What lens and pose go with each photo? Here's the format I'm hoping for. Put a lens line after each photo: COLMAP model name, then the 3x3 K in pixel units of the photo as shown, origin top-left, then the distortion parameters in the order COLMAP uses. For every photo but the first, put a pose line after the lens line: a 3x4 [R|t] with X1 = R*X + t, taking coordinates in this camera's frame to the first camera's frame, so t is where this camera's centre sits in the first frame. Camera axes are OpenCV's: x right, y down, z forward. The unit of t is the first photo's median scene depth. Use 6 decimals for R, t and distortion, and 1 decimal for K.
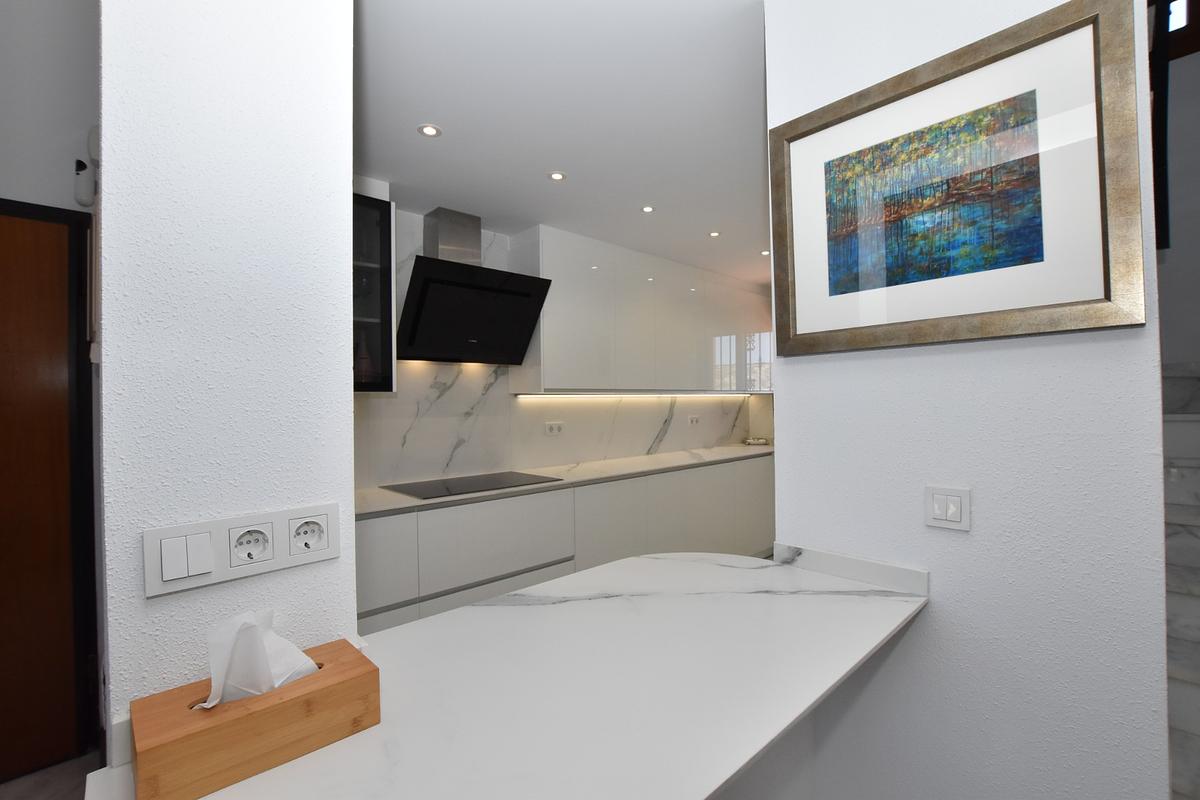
lens RADIAL K [[529.6, 0, 602.5], [0, 529.6, 401.5], [0, 0, 1]] dist [-0.037273, 0.007463]
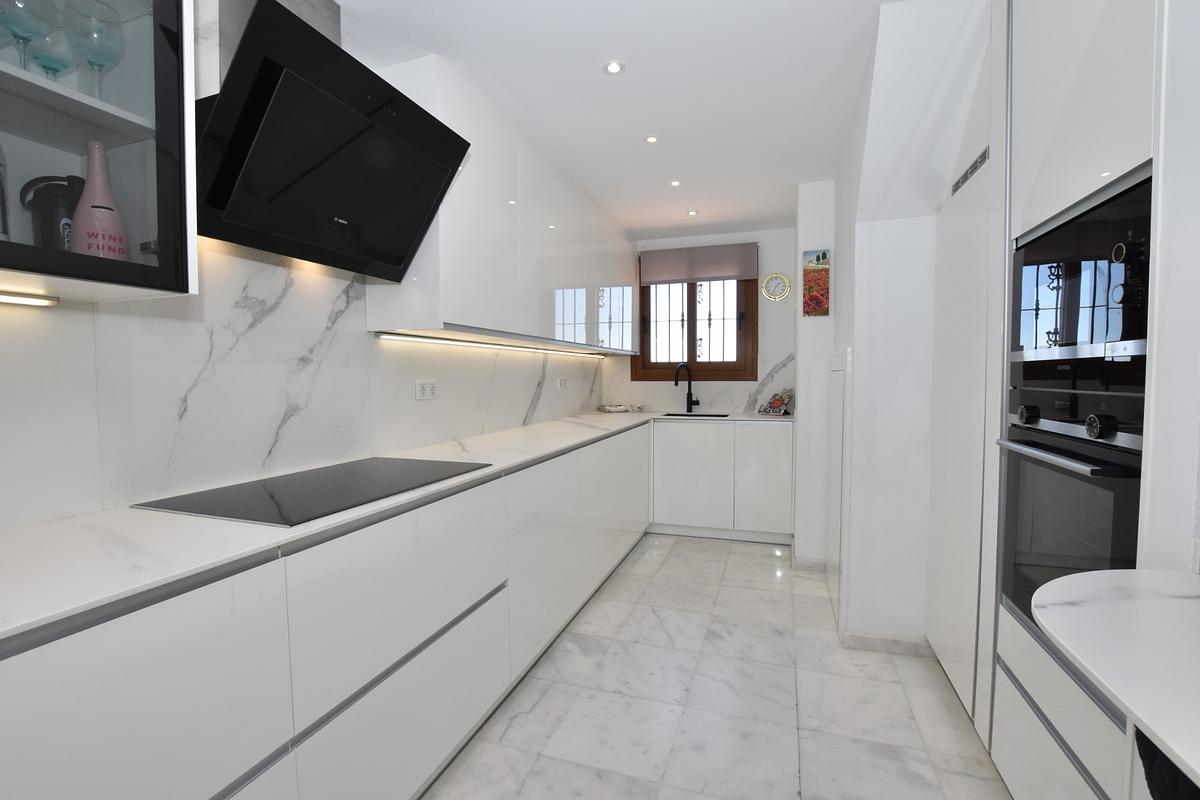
lens RADIAL K [[529.6, 0, 600.8], [0, 529.6, 401.8], [0, 0, 1]] dist [-0.037273, 0.007463]
pose [[0.883283, -0.009872, 0.468737, -0.228301], [-0.012227, 0.998953, 0.044079, 0.037866], [-0.468681, -0.044665, 0.882237, 0.340106]]
